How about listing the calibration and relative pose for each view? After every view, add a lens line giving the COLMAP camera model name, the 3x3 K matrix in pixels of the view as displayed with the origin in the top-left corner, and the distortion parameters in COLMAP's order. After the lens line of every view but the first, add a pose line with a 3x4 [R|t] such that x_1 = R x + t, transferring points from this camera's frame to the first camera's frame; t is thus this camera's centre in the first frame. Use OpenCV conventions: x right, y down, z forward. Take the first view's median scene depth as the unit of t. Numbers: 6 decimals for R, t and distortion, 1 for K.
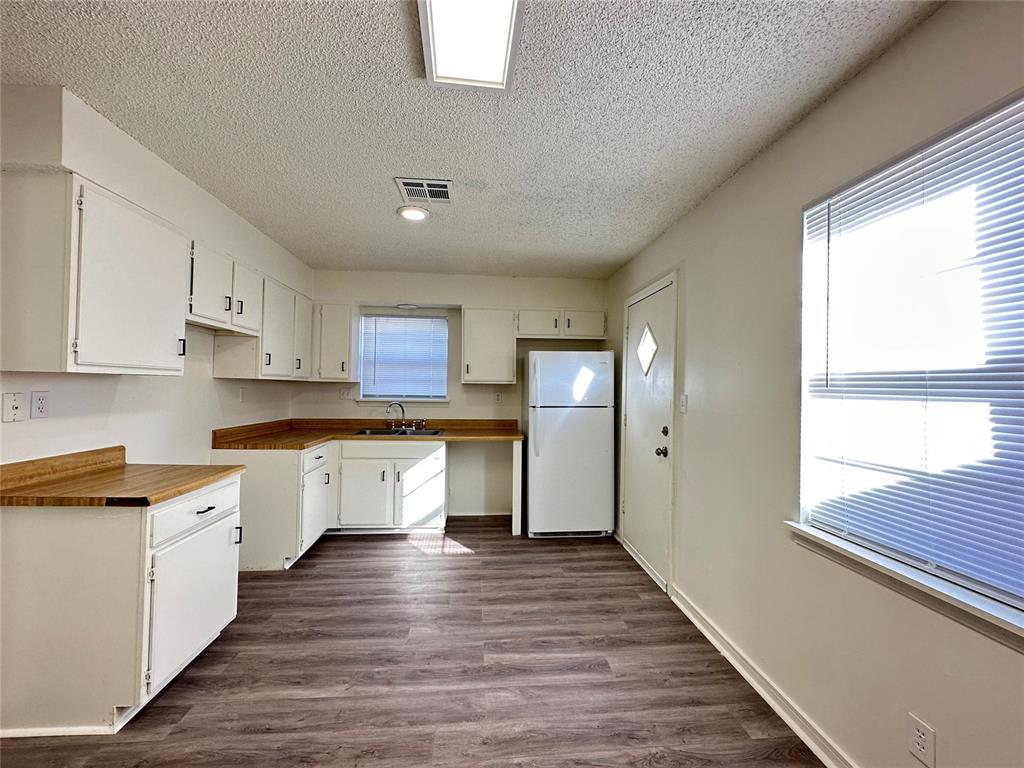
lens RADIAL K [[406.5, 0, 511.5], [0, 406.5, 380.8], [0, 0, 1]] dist [0.003214, 0.000383]
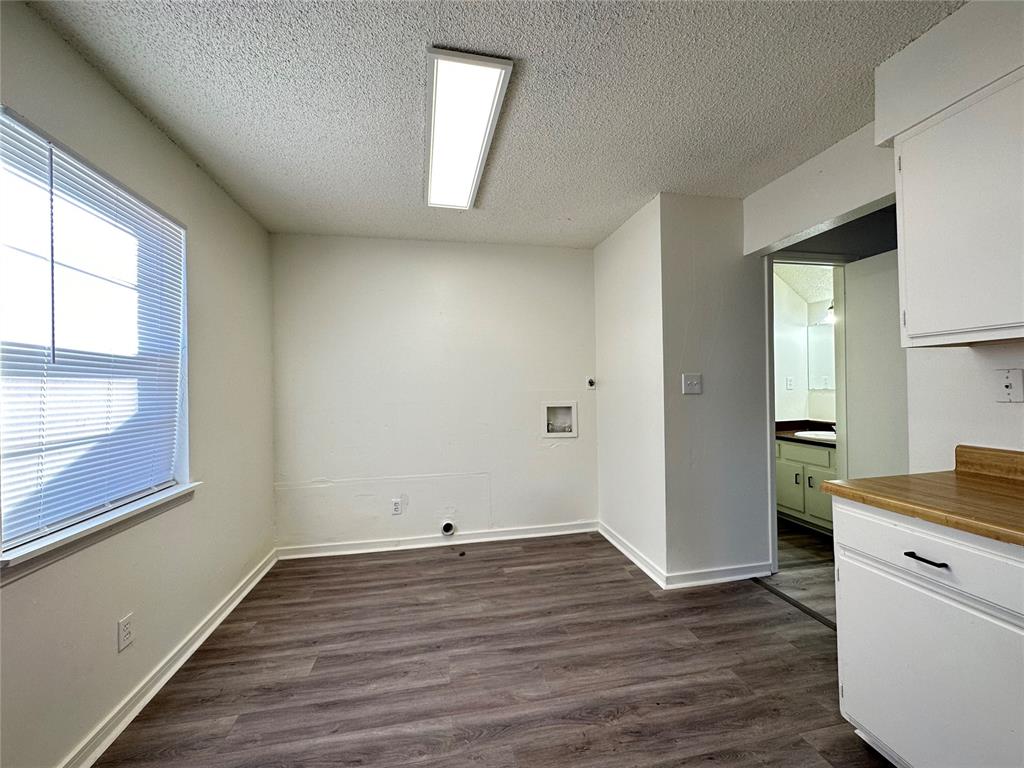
lens RADIAL K [[406.5, 0, 511.4], [0, 406.5, 385.5], [0, 0, 1]] dist [0.003214, 0.000383]
pose [[-0.994919, 0.003446, -0.100624, -0.098174], [0.005312, 0.999819, -0.018286, 0.084127], [0.100543, -0.018727, -0.994756, 1.971108]]
